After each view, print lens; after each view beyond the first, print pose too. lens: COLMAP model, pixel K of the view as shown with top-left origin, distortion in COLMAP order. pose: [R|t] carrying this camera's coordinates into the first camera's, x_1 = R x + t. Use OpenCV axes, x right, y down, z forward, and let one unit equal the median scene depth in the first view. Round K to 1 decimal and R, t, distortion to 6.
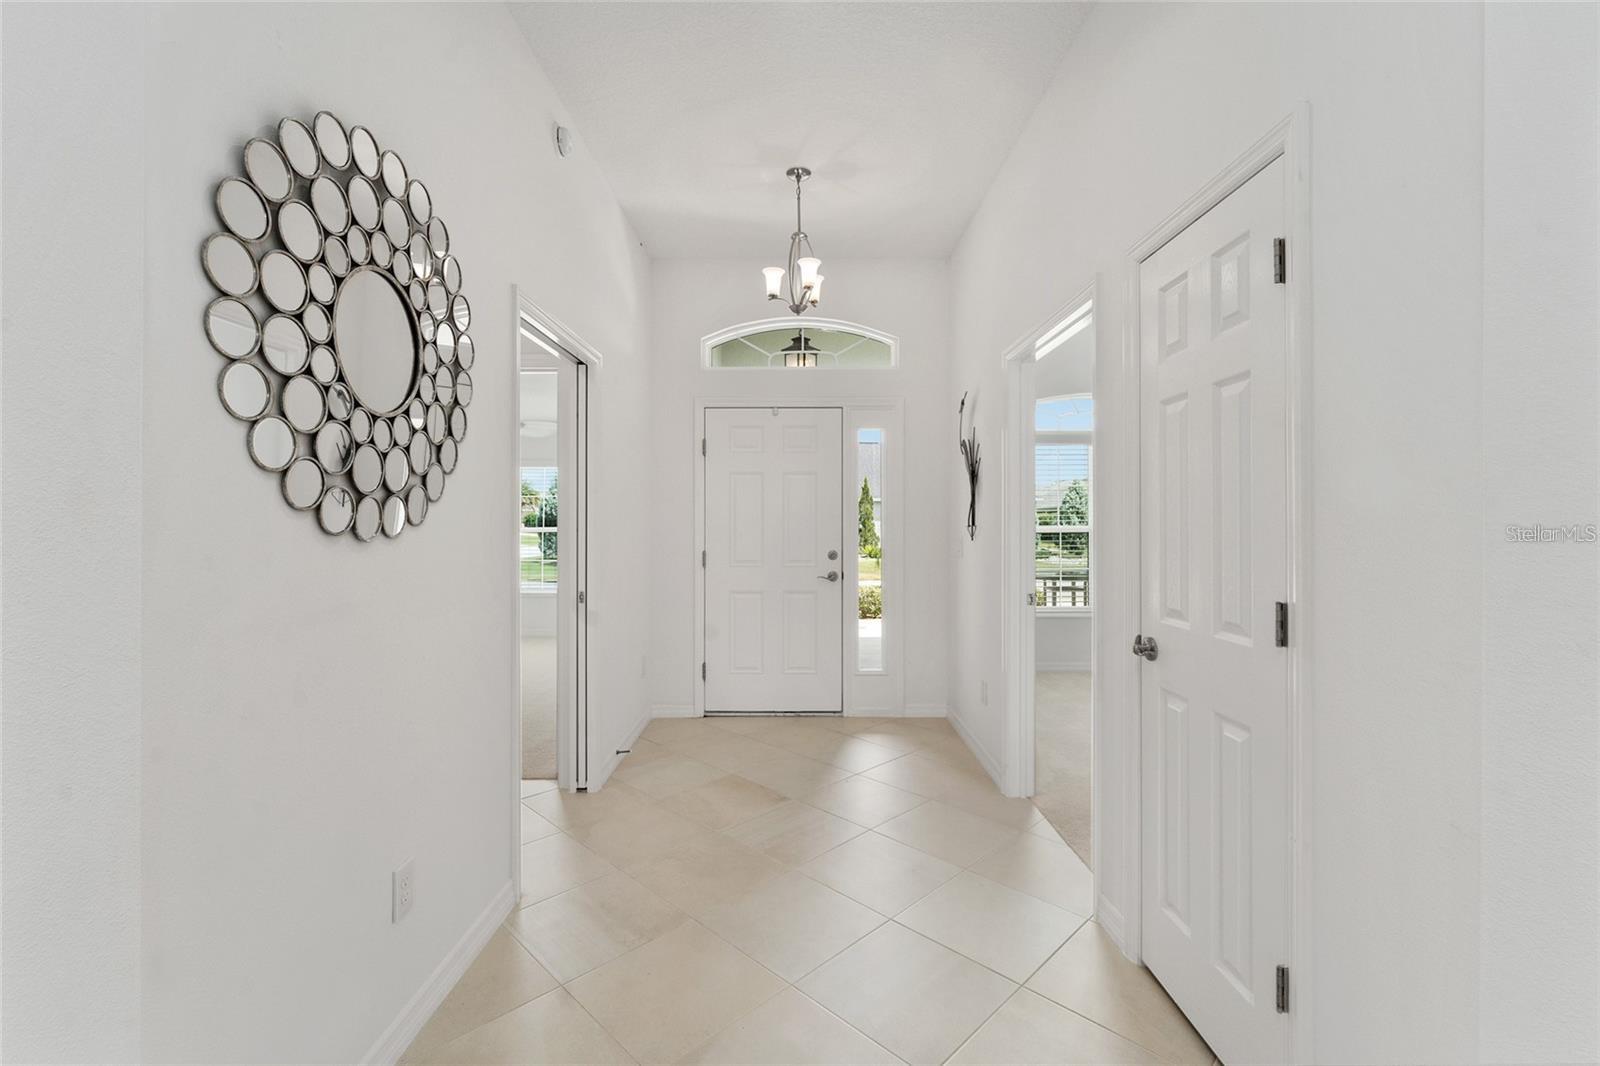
lens RADIAL K [[700.1, 0, 799.4], [0, 700.1, 526.0], [0, 0, 1]] dist [-0.003045, -0.000362]
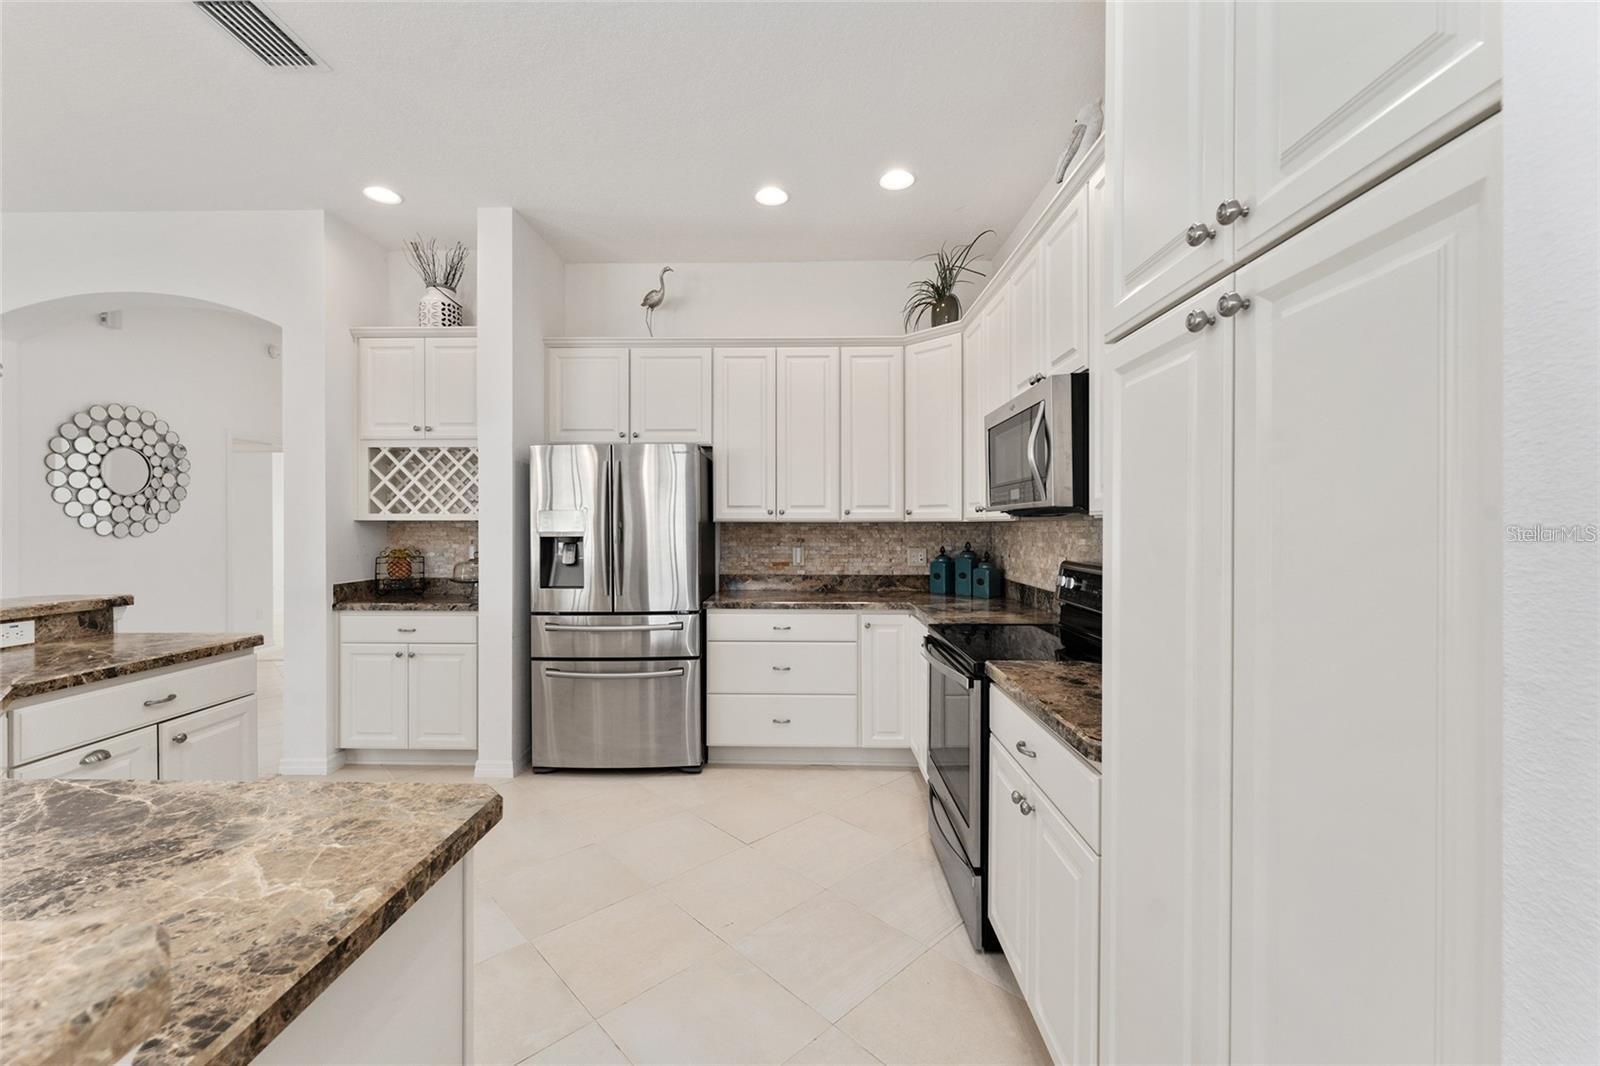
lens RADIAL K [[652.8, 0, 800.2], [0, 652.8, 537.5], [0, 0, 1]] dist [0.000205, 0.000034]
pose [[0.999934, -0.001834, -0.011350, 2.684468], [0.001978, 0.999918, 0.012668, -0.010468], [0.011325, -0.012690, 0.999855, -2.045974]]
